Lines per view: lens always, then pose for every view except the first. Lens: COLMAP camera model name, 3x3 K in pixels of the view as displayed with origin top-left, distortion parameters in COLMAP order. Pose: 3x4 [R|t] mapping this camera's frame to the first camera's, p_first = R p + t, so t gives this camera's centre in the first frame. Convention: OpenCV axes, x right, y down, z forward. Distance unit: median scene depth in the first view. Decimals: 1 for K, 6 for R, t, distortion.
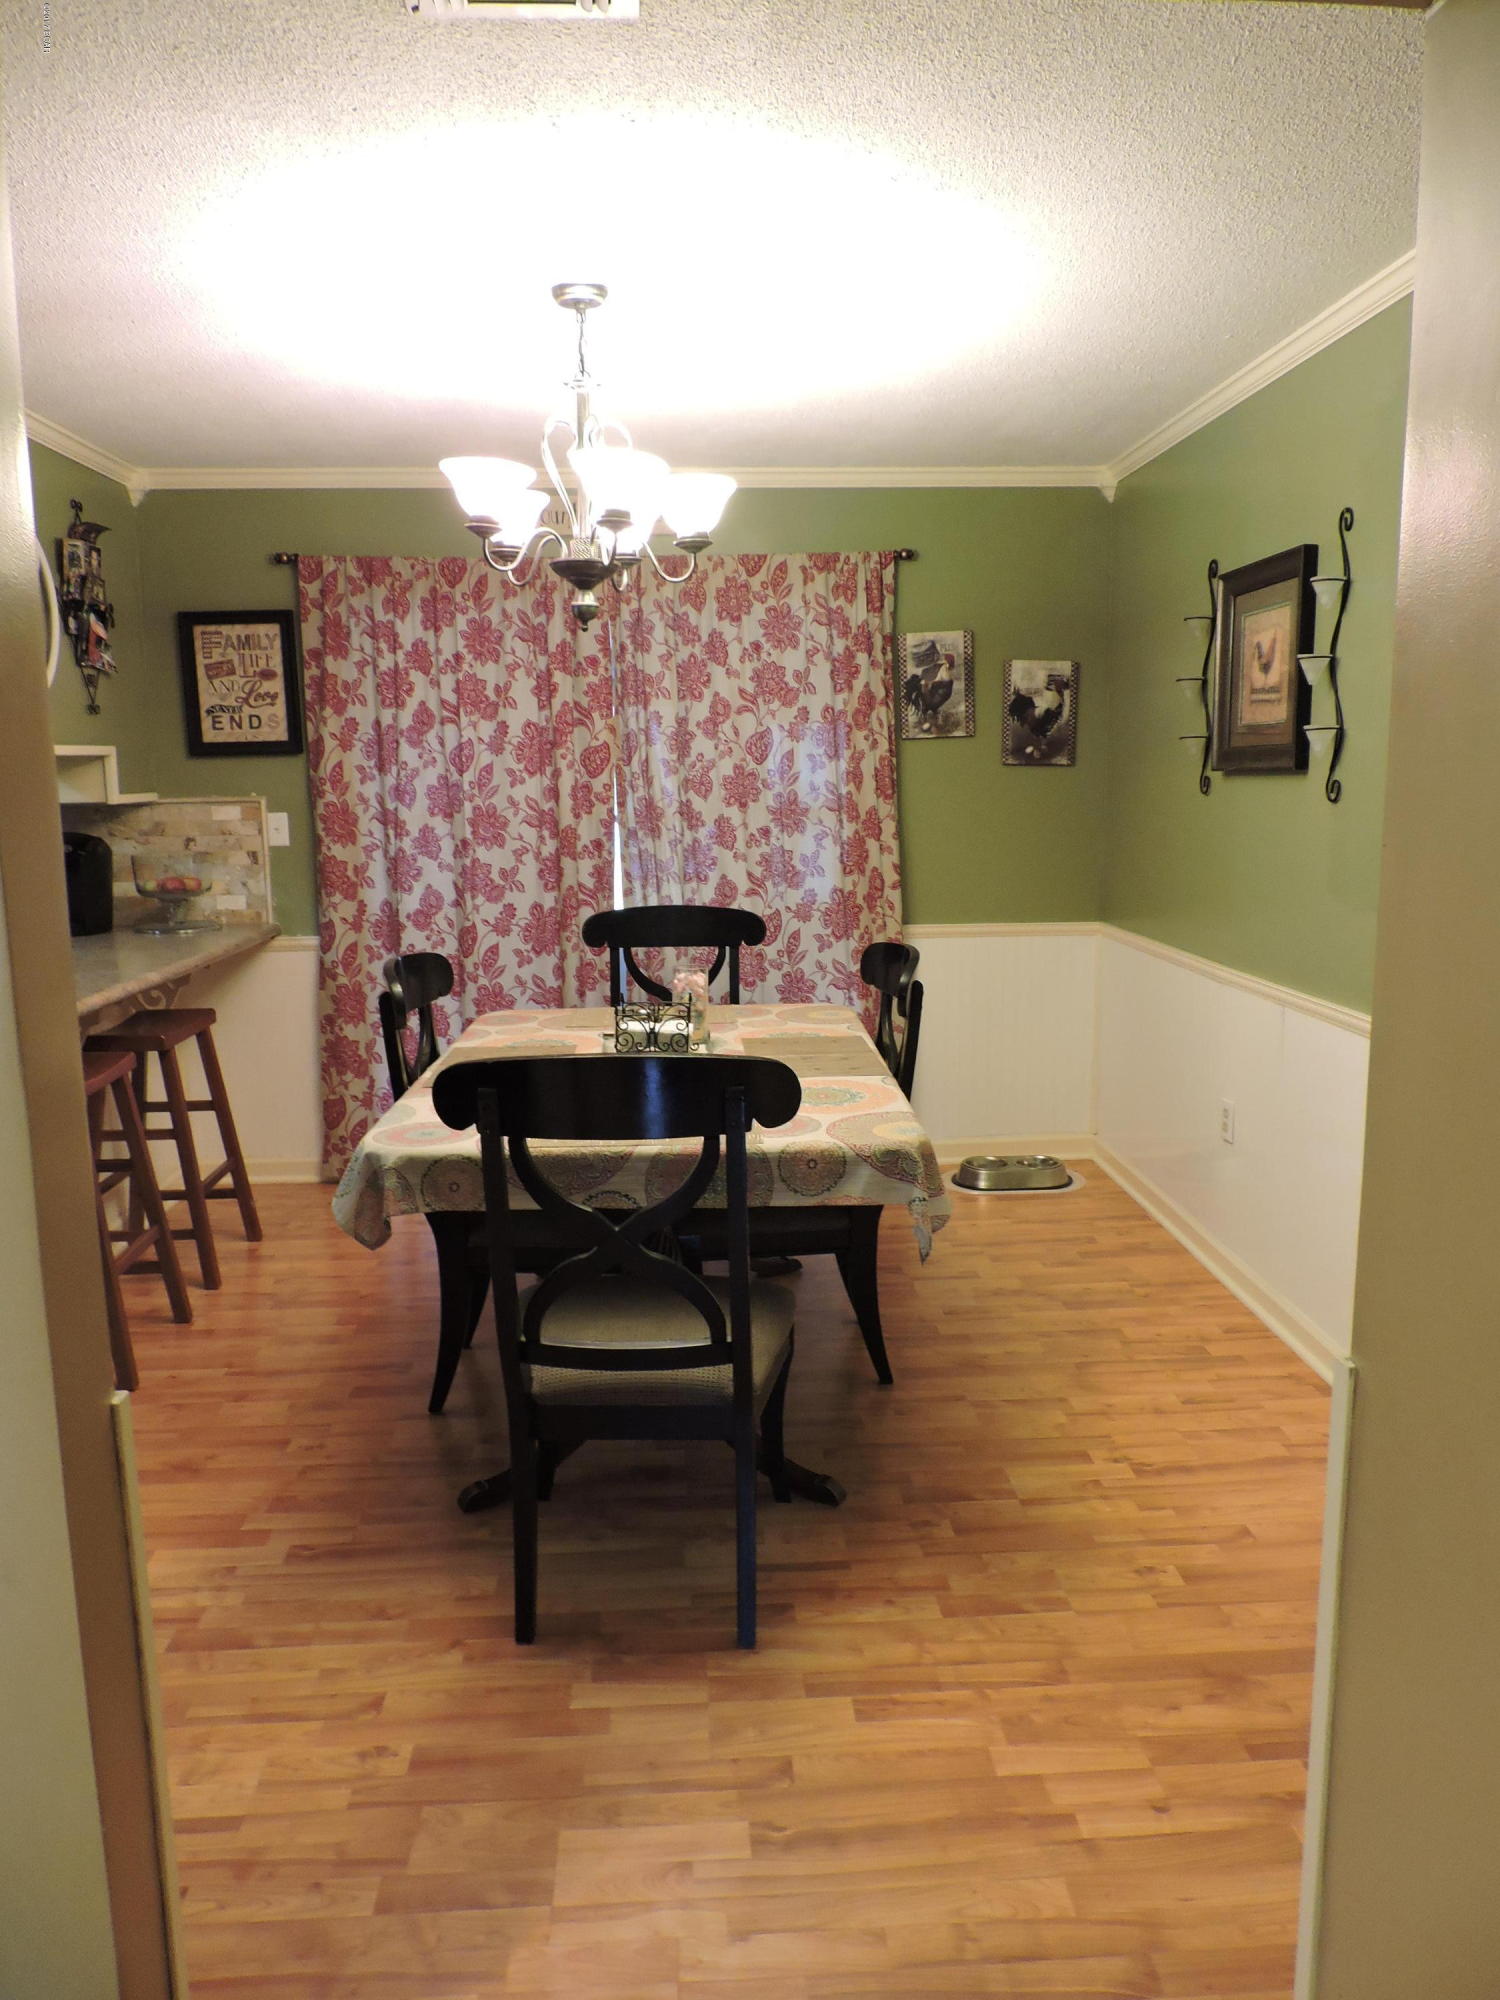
lens RADIAL K [[1416.4, 0, 751.7], [0, 1416.4, 1002.4], [0, 0, 1]] dist [-0.022149, 0.007522]
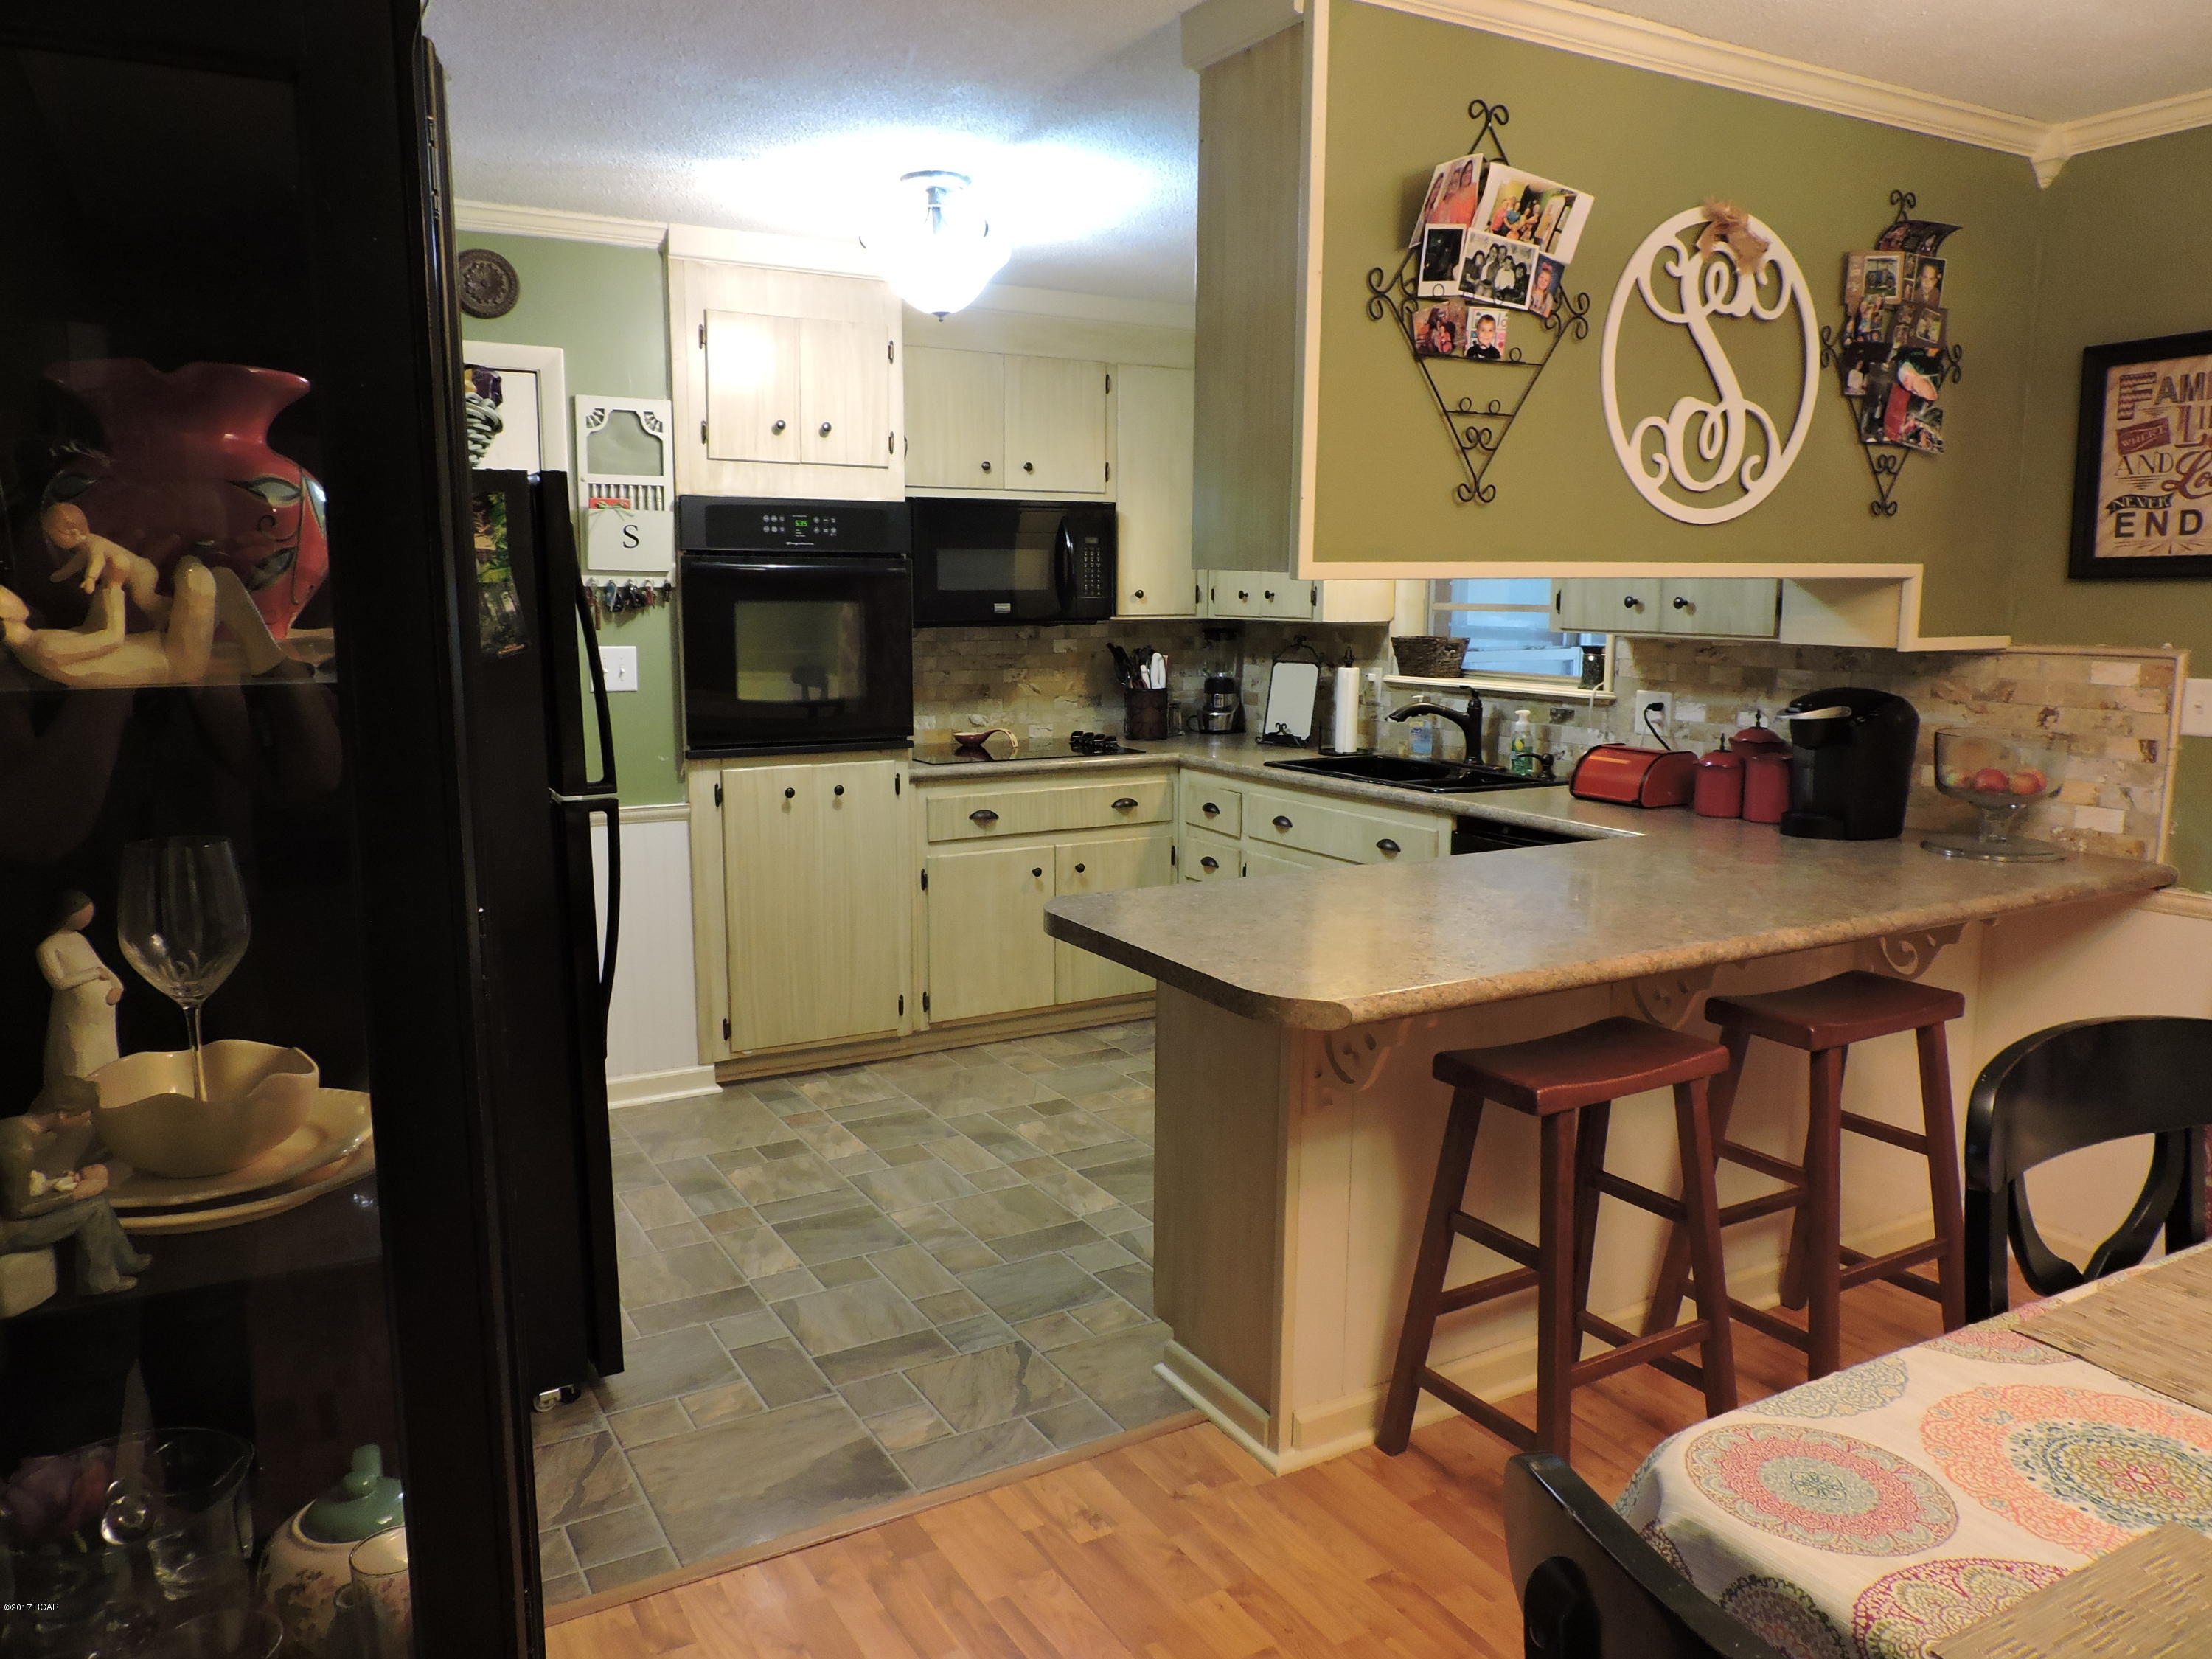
lens RADIAL K [[1566.6, 0, 1100.6], [0, 1566.6, 827.8], [0, 0, 1]] dist [-0.022149, 0.007522]
pose [[0.449081, 0.146600, -0.881382, 0.031066], [-0.153709, 0.984417, 0.085420, -0.059905], [0.880170, 0.097116, 0.464616, 0.317338]]
